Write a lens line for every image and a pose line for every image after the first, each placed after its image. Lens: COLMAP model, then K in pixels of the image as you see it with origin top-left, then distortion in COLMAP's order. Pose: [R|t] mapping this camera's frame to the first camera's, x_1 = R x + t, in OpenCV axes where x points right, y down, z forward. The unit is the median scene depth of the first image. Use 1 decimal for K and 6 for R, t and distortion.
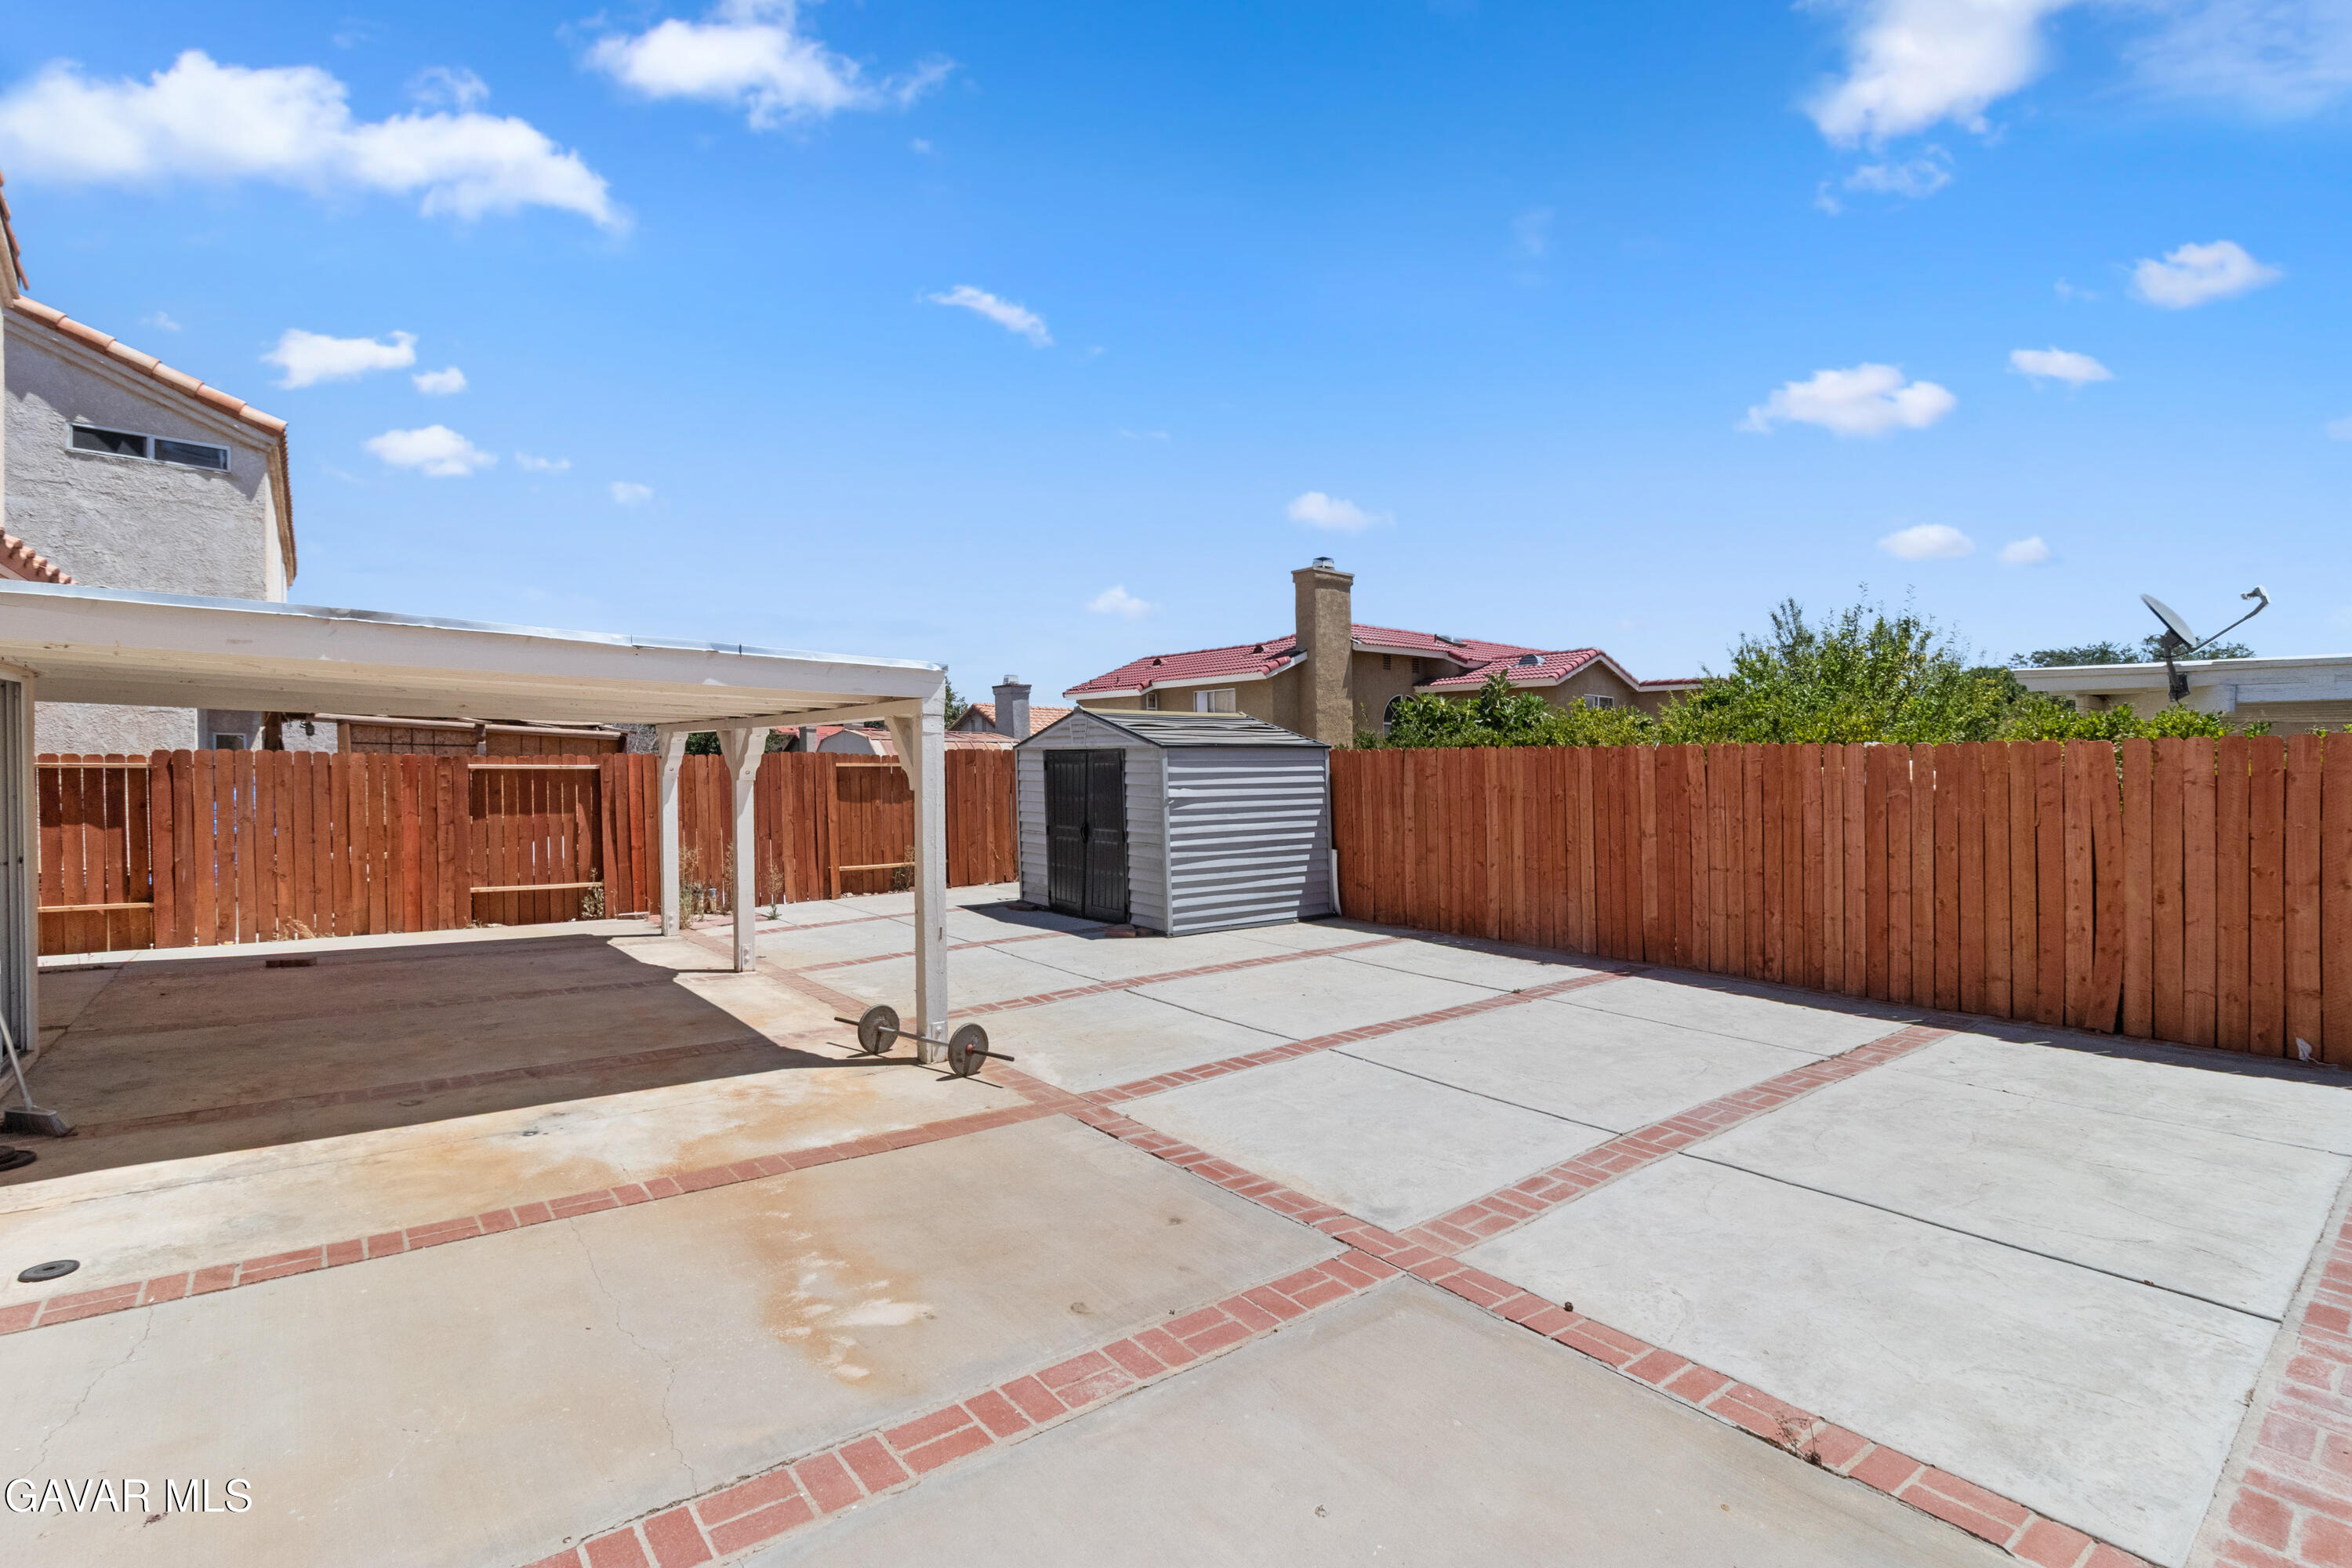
lens RADIAL K [[1106.7, 0, 1183.4], [0, 1106.7, 777.1], [0, 0, 1]] dist [-0.000004, 0.000423]
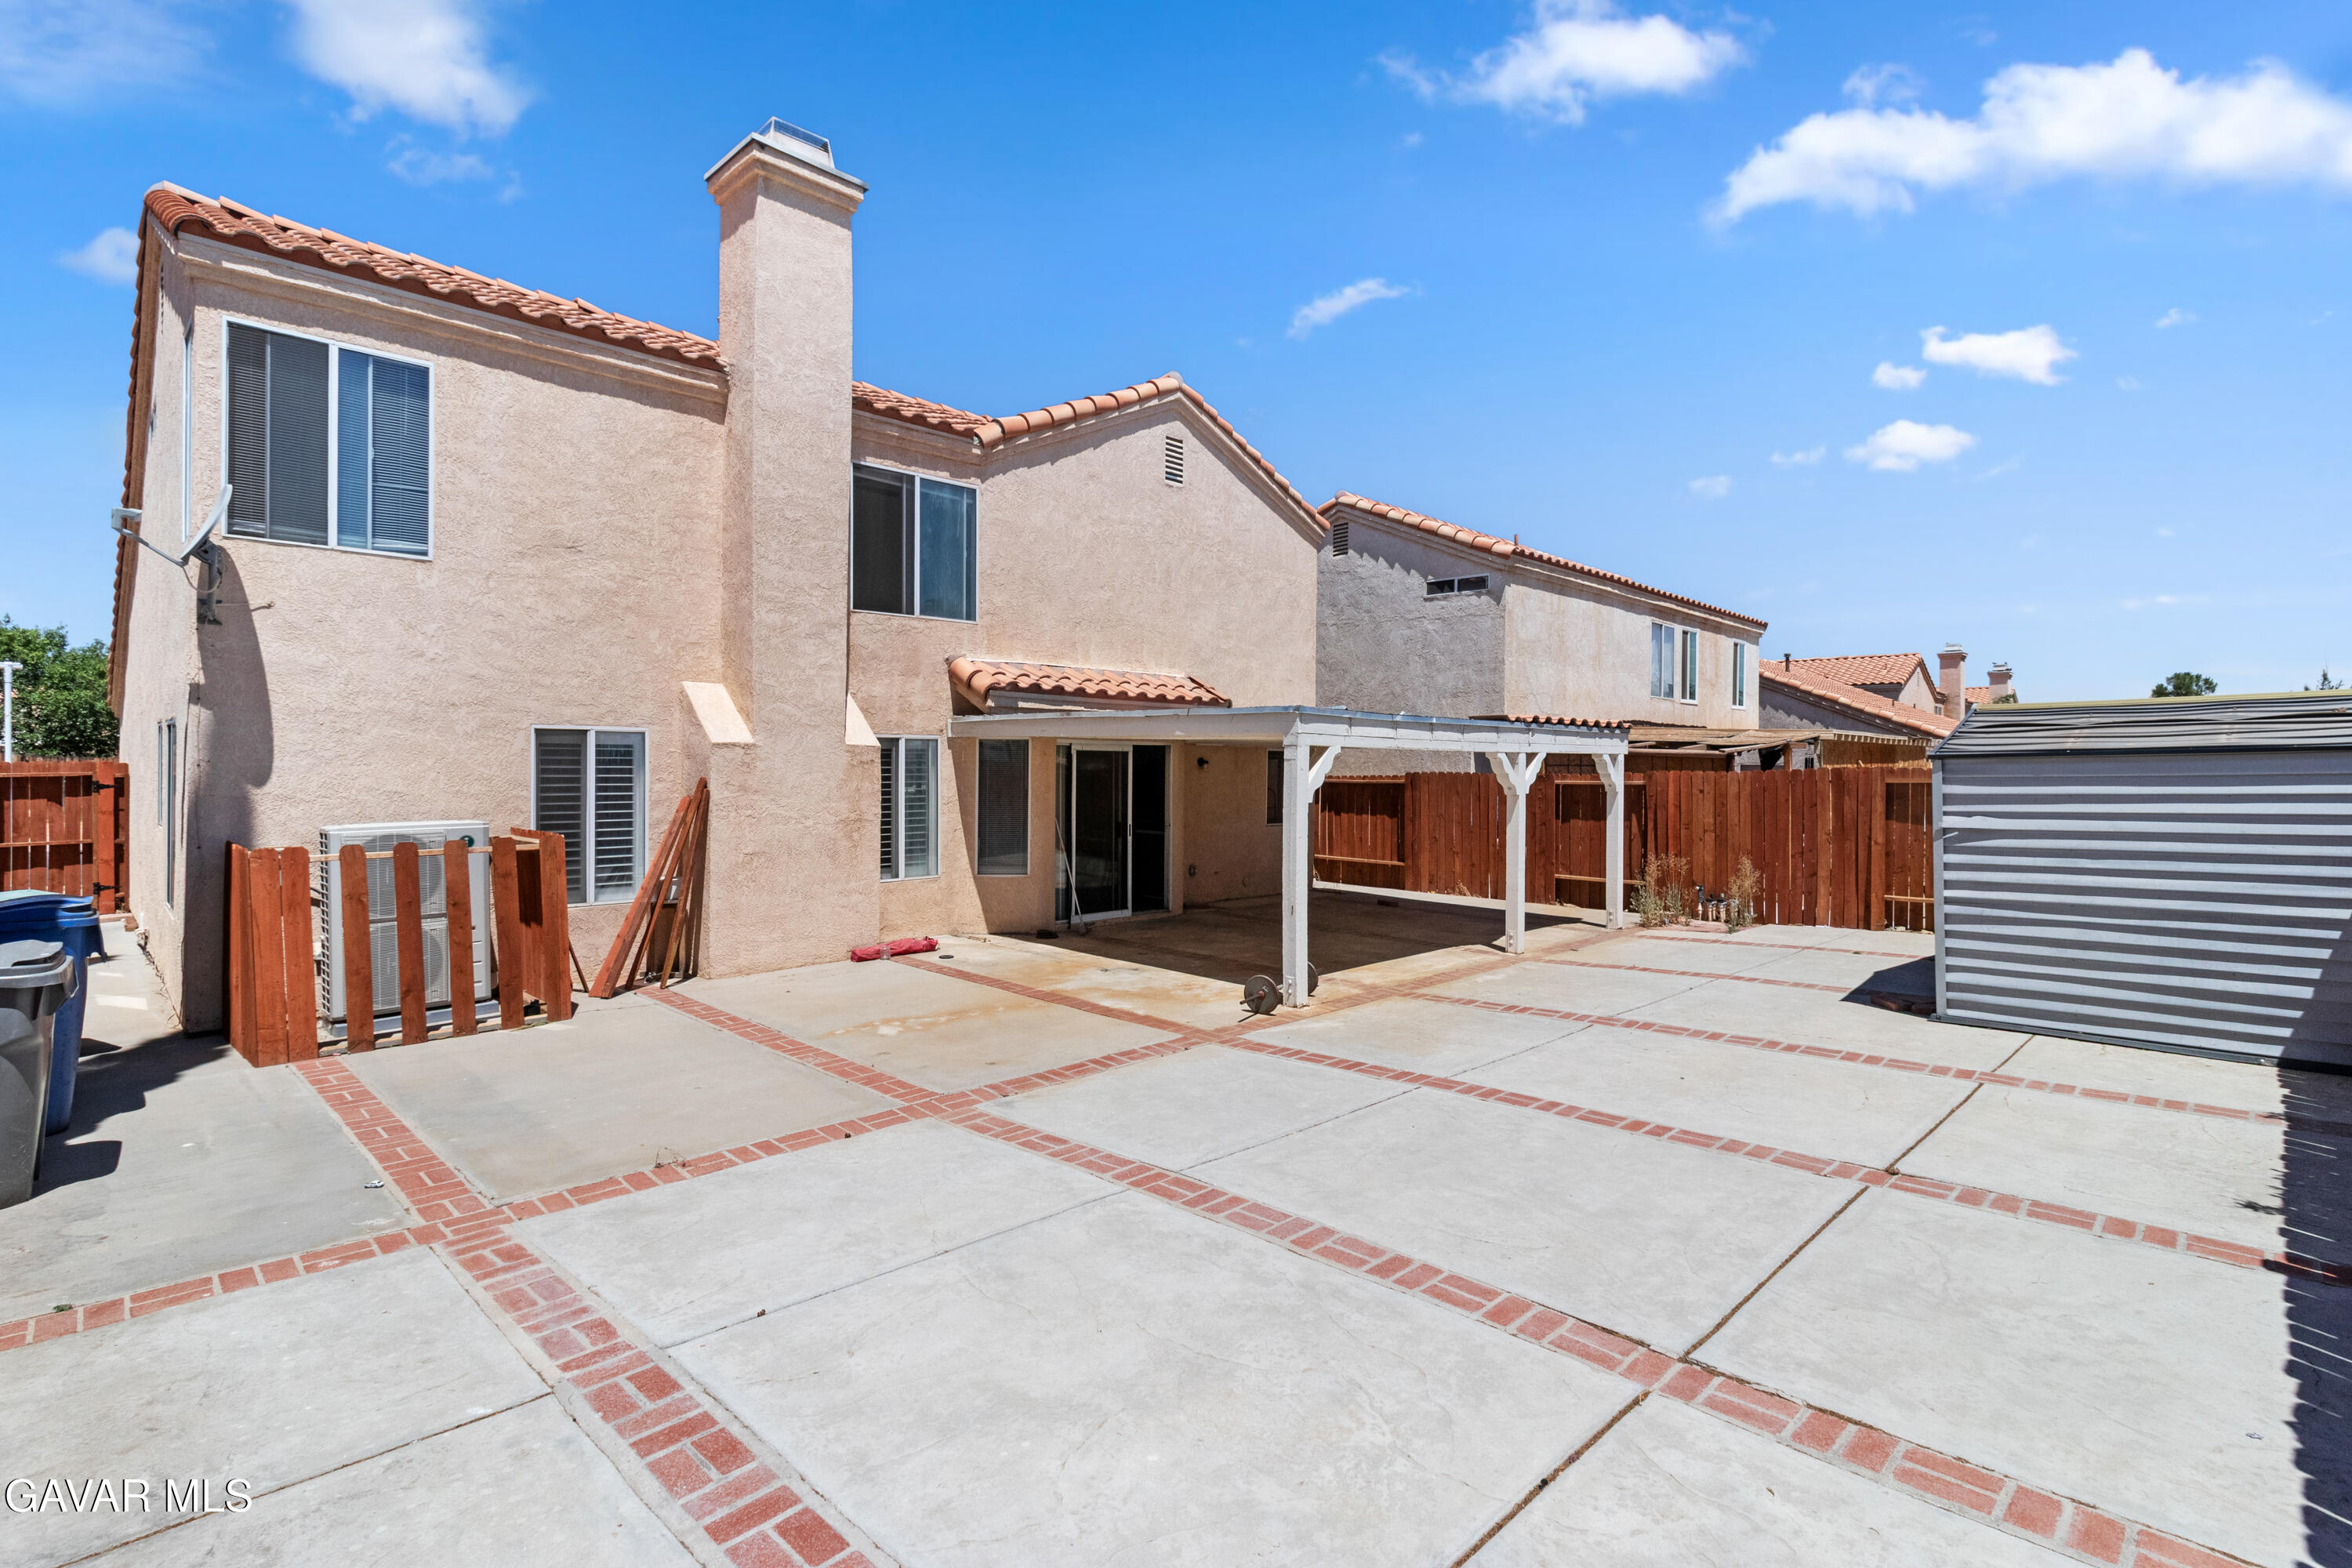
lens RADIAL K [[1106.7, 0, 1182.4], [0, 1106.7, 779.5], [0, 0, 1]] dist [-0.000004, 0.000423]
pose [[0.114577, -0.000152, -0.993414, 1.072549], [-0.009708, 0.999952, -0.001273, -0.011988], [0.993367, 0.009790, 0.114570, 0.709955]]
